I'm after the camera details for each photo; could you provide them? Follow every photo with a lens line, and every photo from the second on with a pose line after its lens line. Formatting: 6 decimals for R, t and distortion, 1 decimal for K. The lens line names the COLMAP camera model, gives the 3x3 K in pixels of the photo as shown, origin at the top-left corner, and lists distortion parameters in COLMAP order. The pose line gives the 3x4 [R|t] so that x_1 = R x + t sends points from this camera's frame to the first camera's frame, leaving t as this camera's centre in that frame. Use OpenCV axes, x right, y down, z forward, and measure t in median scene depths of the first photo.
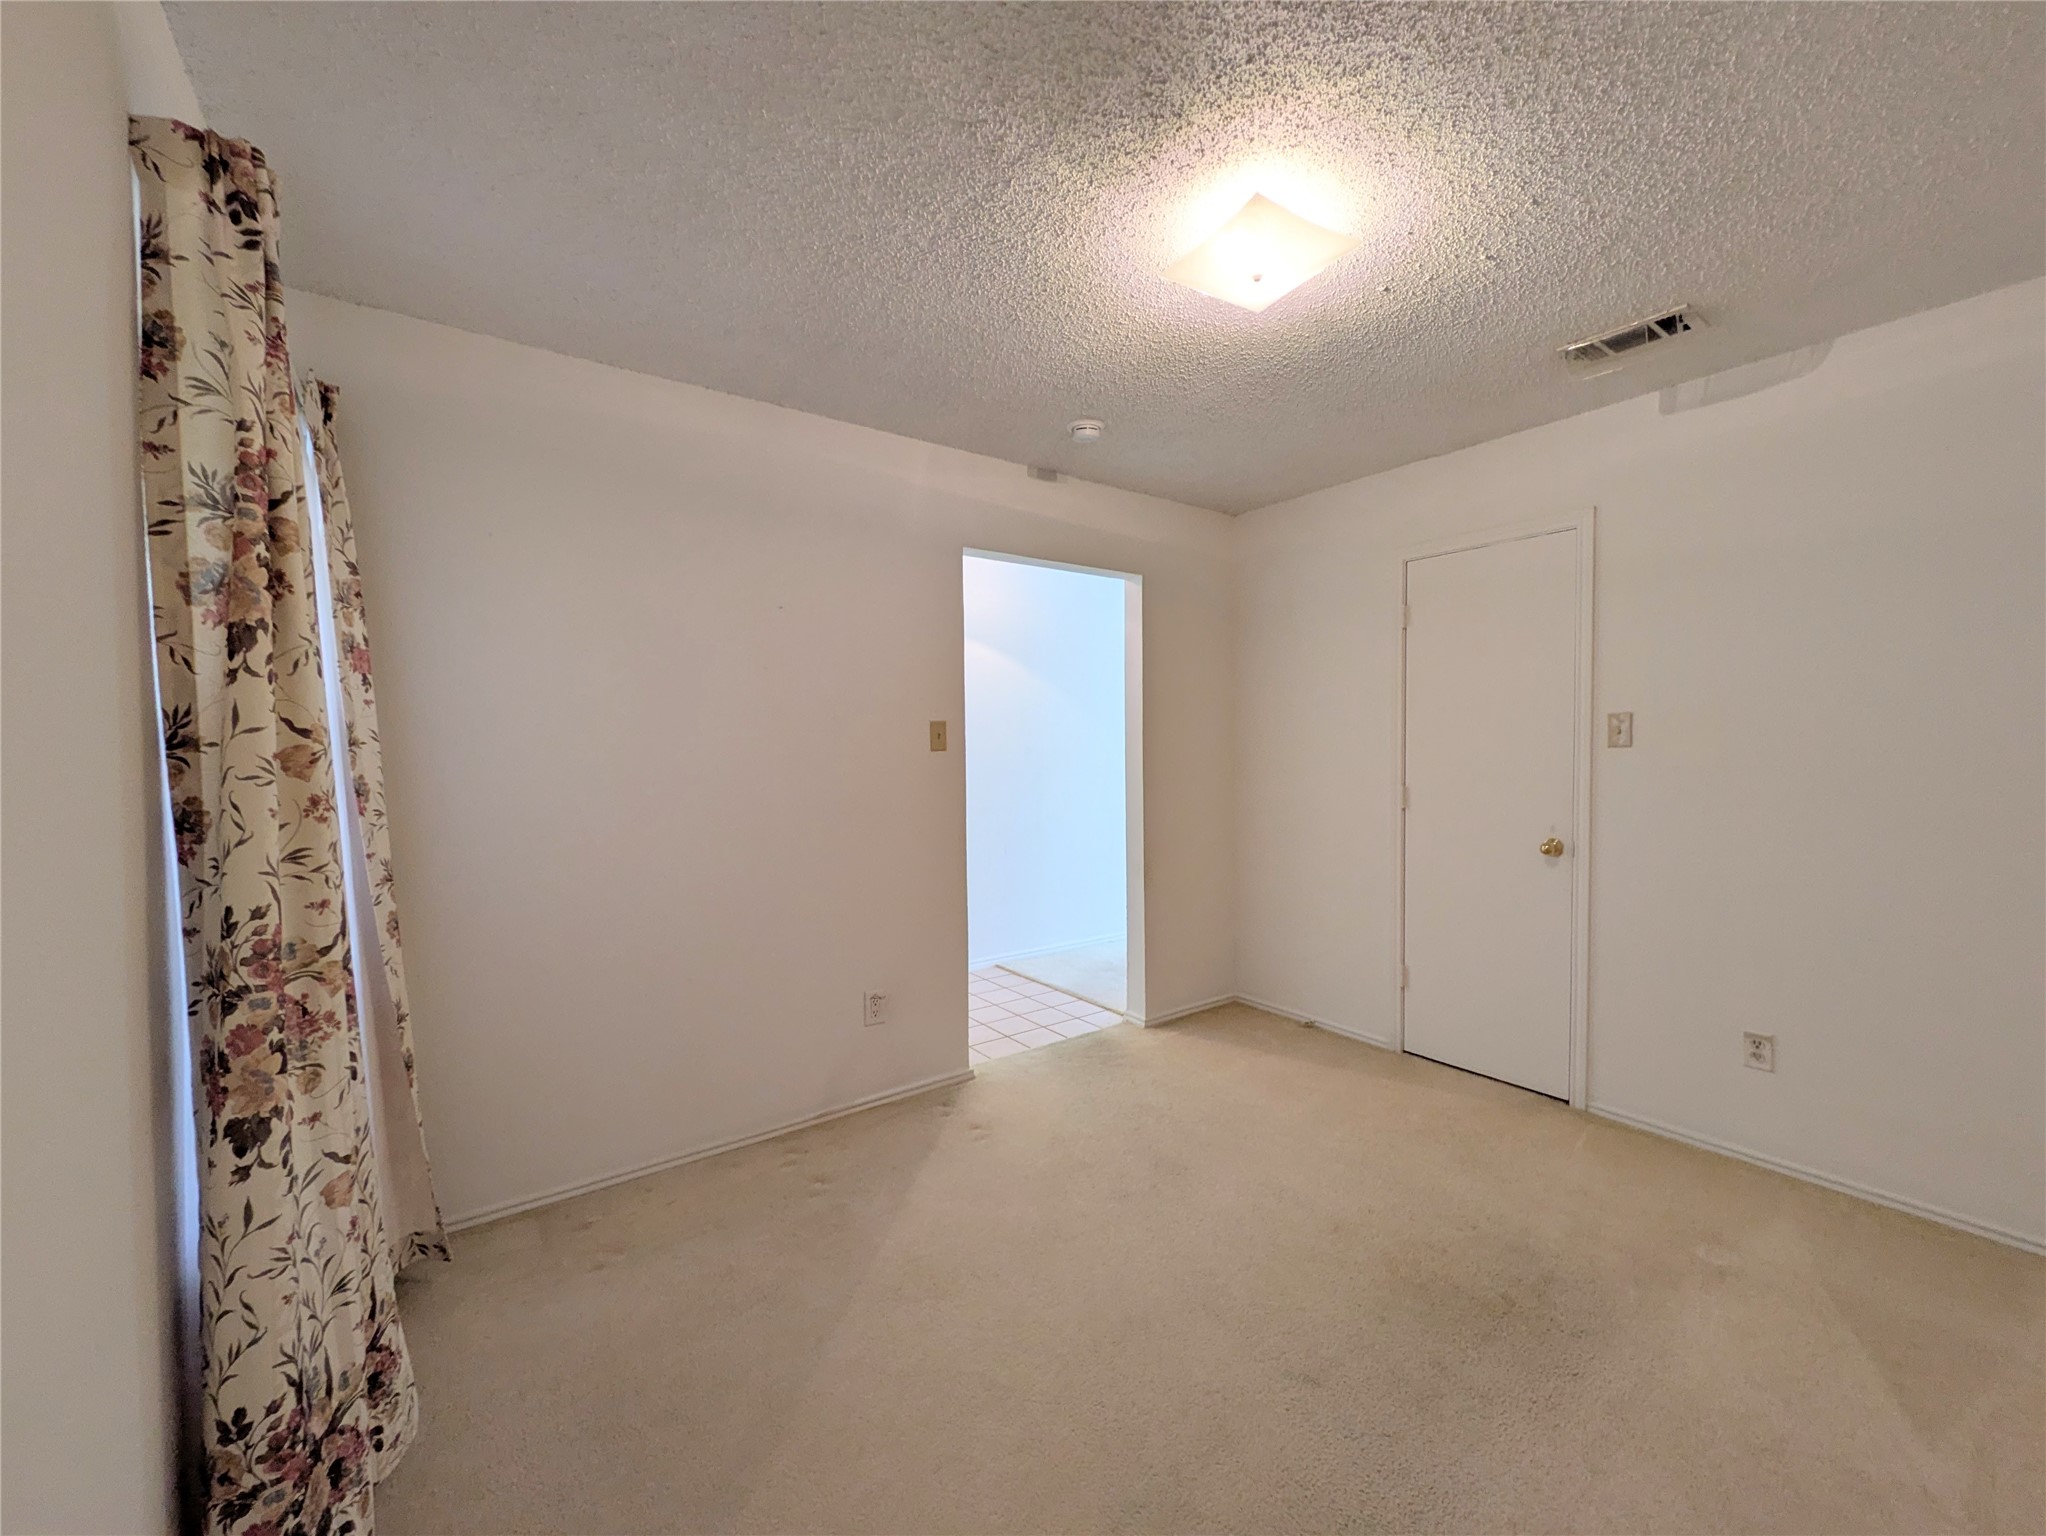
lens RADIAL K [[813.2, 0, 1029.9], [0, 813.2, 766.9], [0, 0, 1]] dist [0.009049, 0.001403]
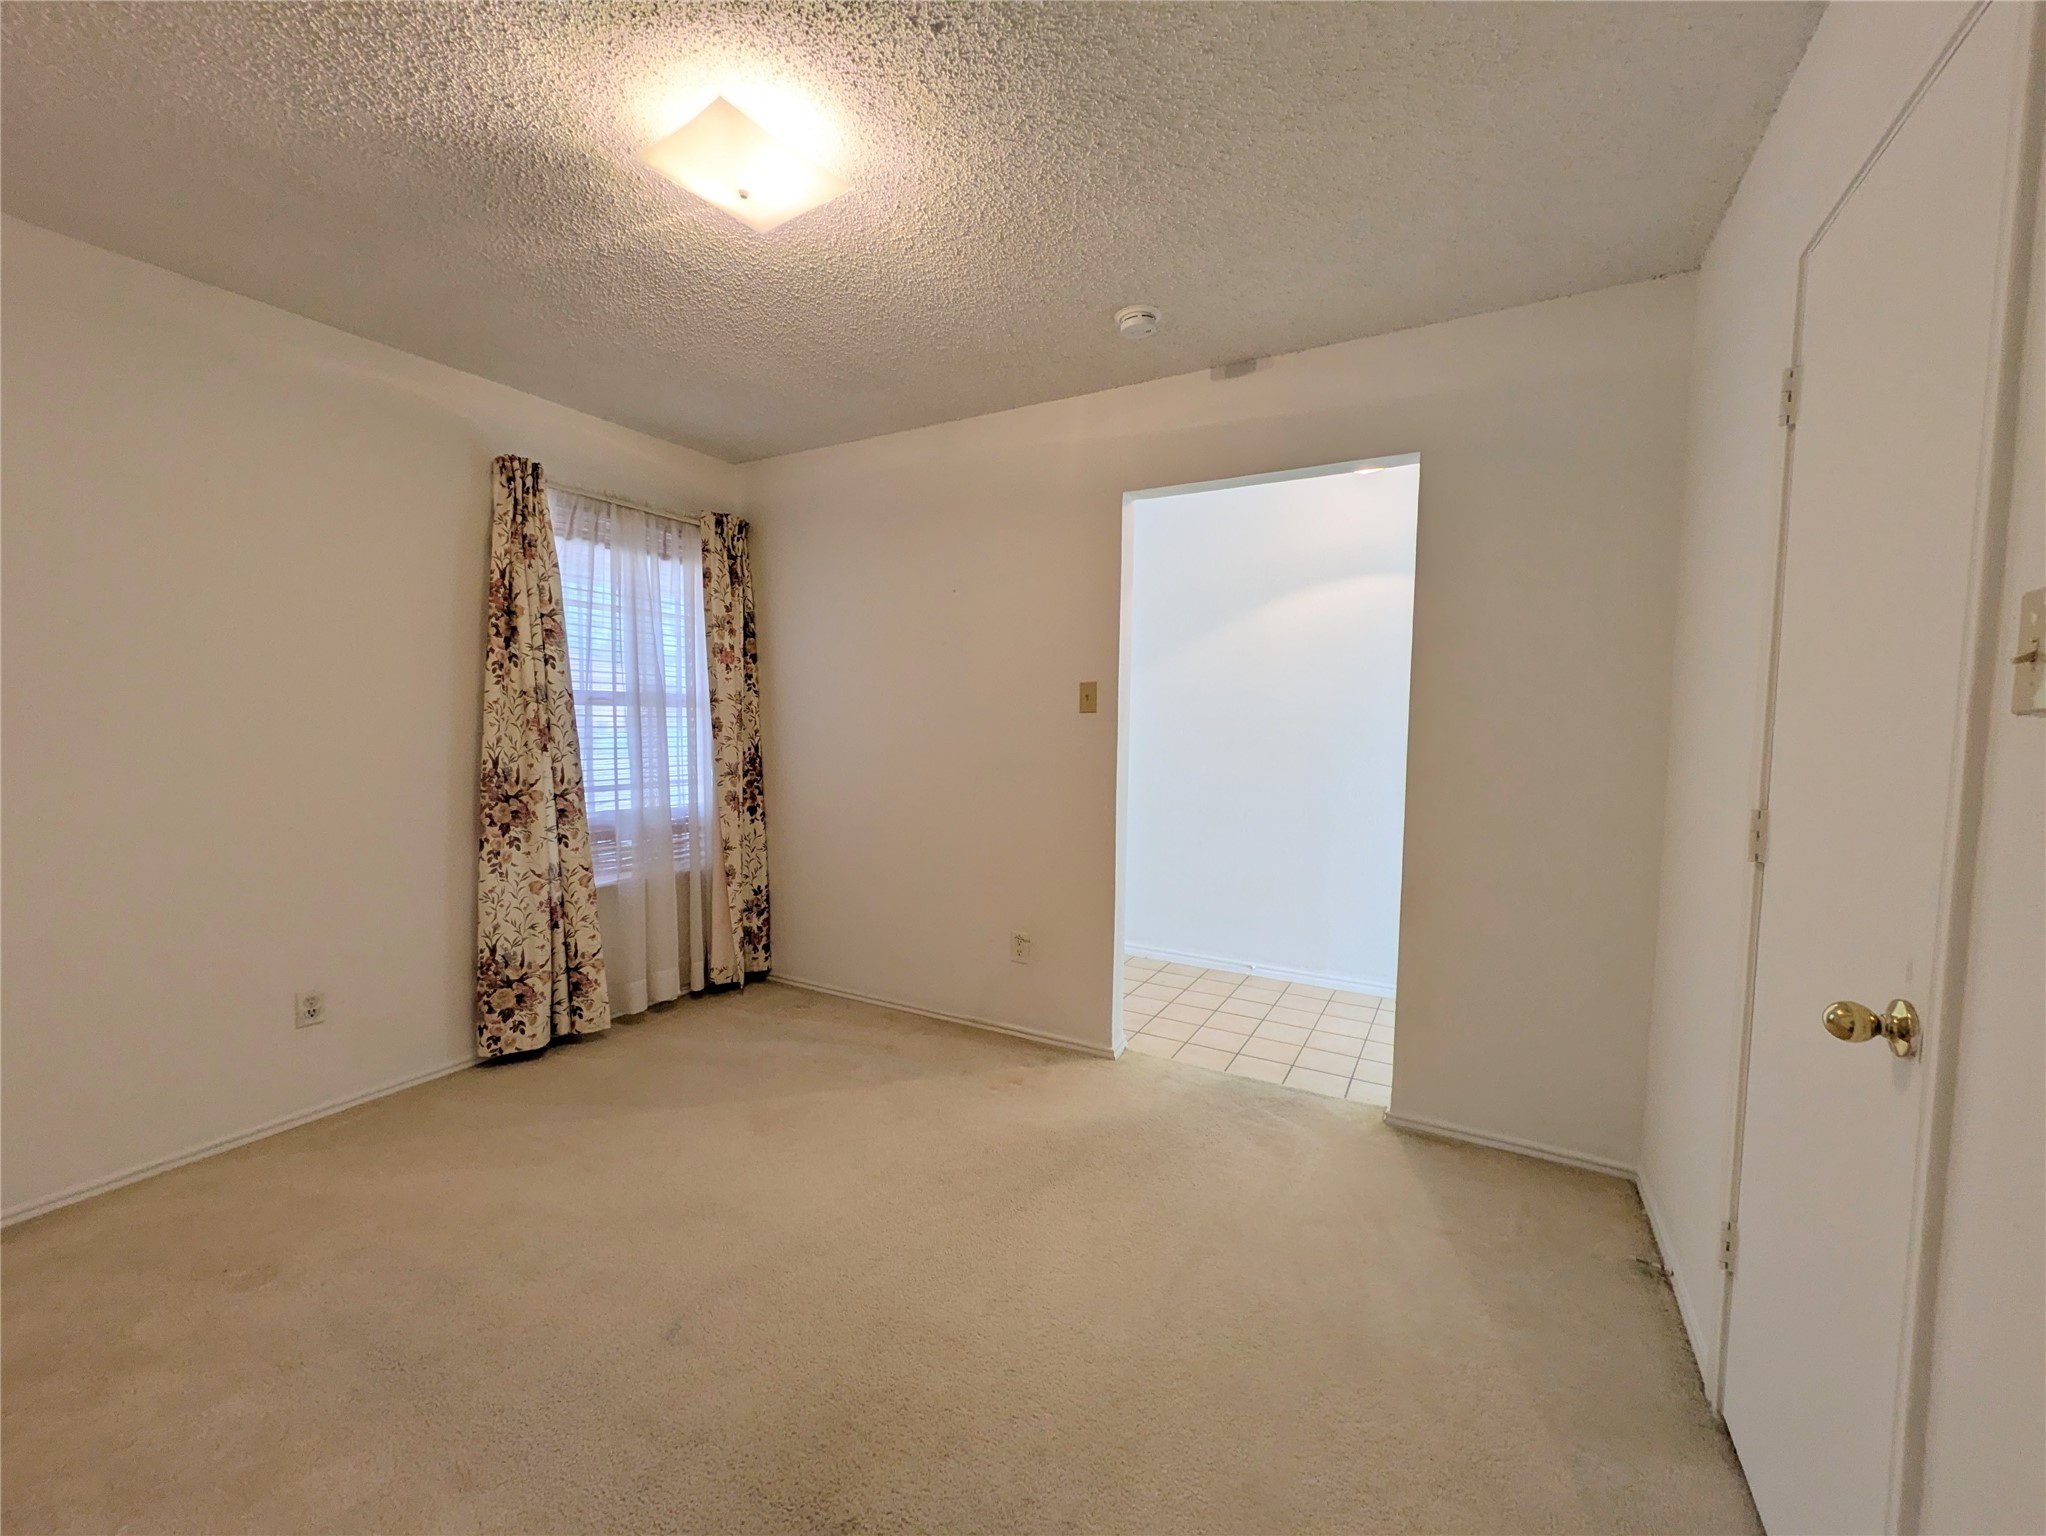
lens RADIAL K [[813.2, 0, 1027.8], [0, 813.2, 771.7], [0, 0, 1]] dist [0.009049, 0.001403]
pose [[0.418544, 0.074539, -0.905133, 0.761682], [-0.040358, 0.997168, 0.063456, -0.008381], [0.907300, 0.009970, 0.420367, 0.535579]]
